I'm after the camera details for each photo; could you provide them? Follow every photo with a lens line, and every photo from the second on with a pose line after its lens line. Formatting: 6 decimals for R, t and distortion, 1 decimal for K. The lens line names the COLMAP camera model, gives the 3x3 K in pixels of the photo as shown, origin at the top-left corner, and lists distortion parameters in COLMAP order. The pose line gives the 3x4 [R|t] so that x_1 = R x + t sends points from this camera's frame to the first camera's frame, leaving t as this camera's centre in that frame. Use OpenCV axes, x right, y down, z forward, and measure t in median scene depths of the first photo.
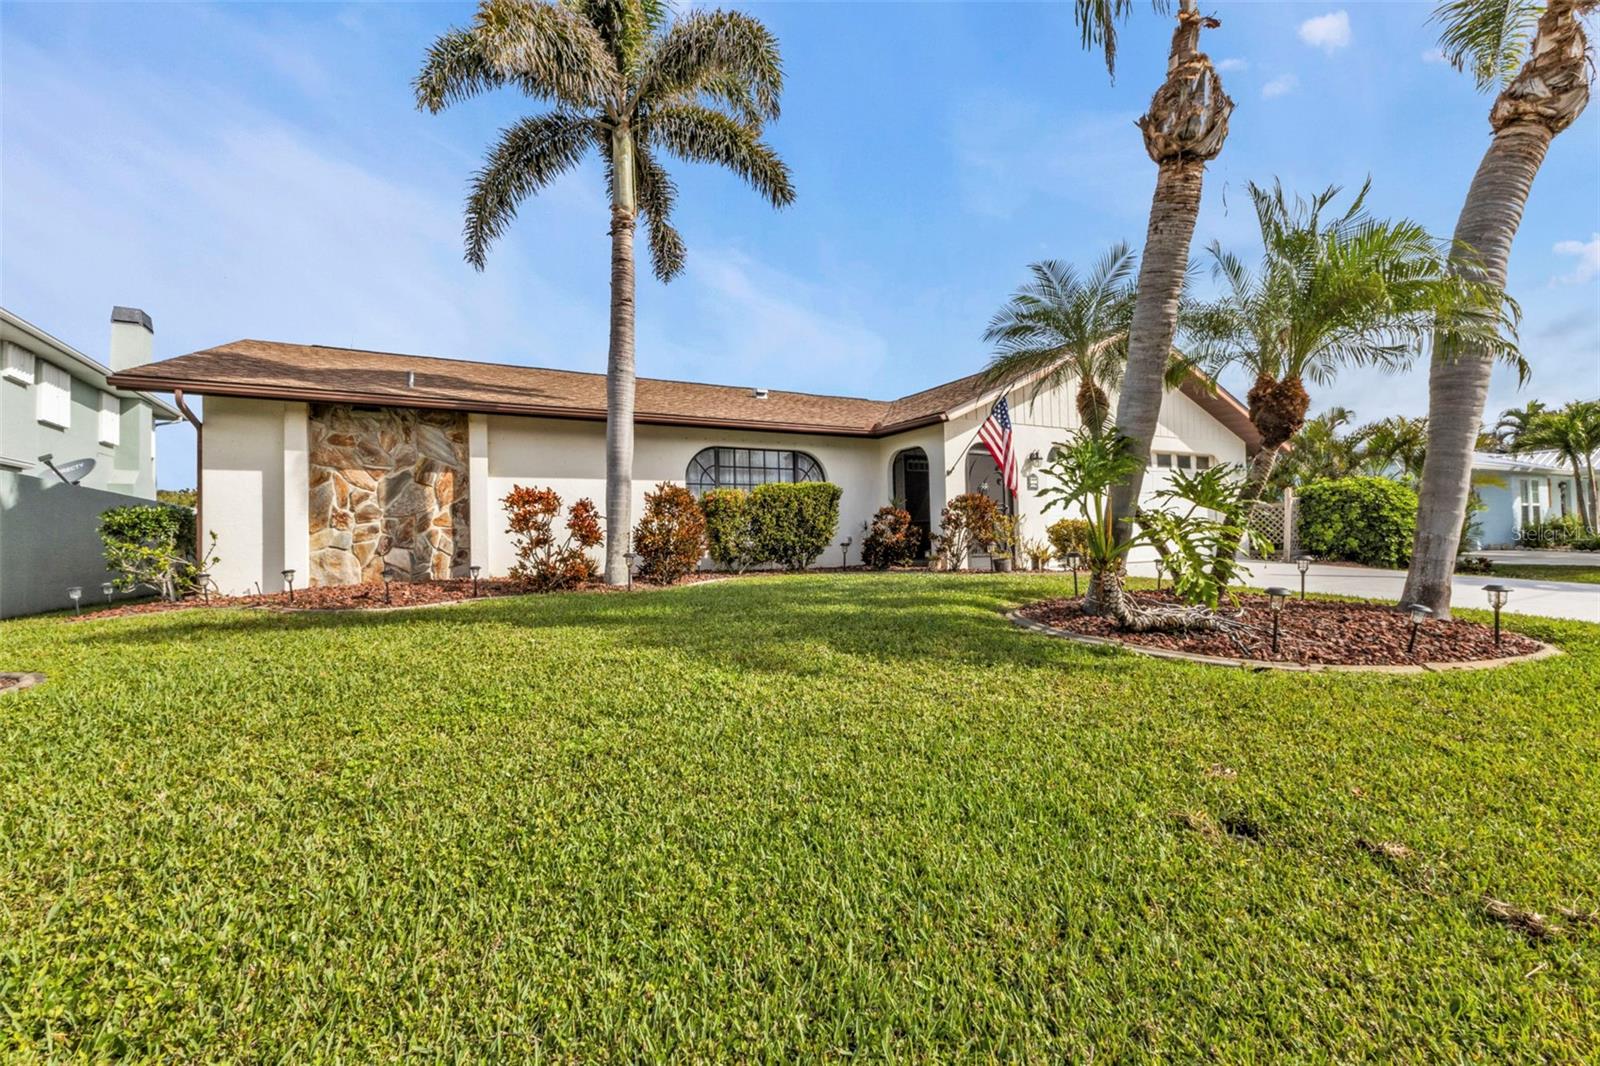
lens RADIAL K [[699.5, 0, 800.0], [0, 699.5, 533.0], [0, 0, 1]] dist [-0.004882, -0.000246]
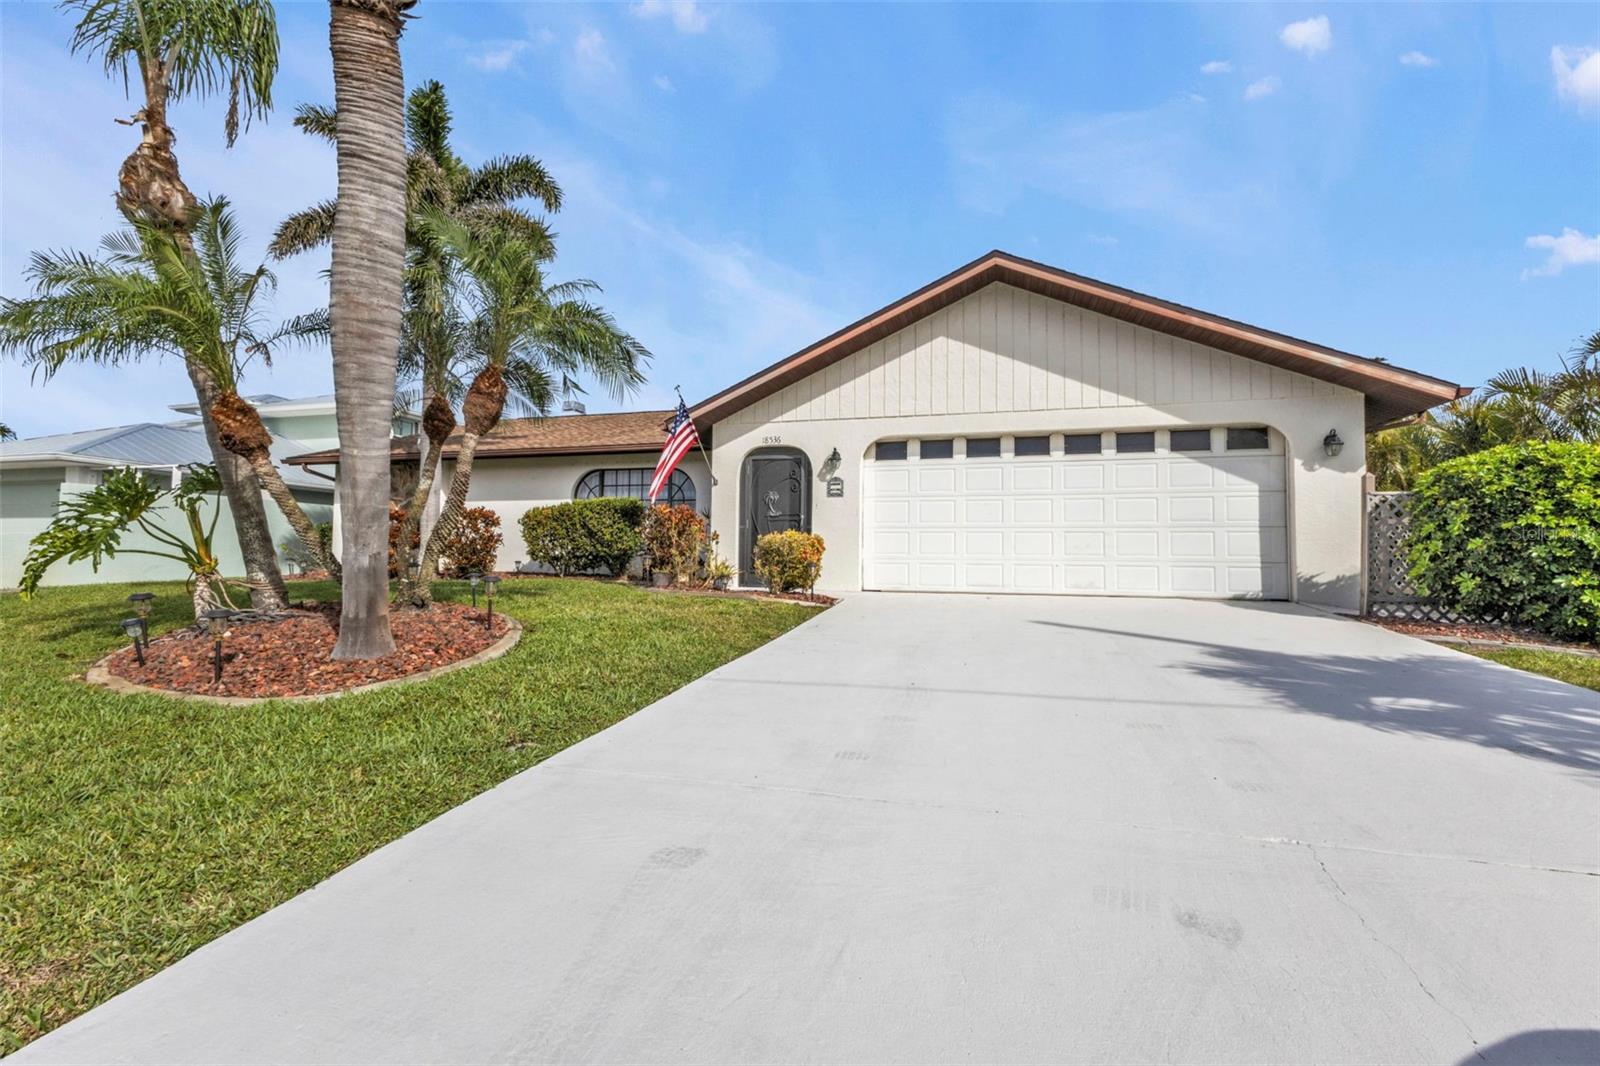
lens RADIAL K [[699.5, 0, 800.0], [0, 699.5, 533.0], [0, 0, 1]] dist [-0.004882, -0.000246]
pose [[0.709454, 0.002901, -0.704745, 0.981981], [-0.017235, 0.999764, -0.013234, -0.007394], [0.704541, 0.021535, 0.709337, 0.410403]]
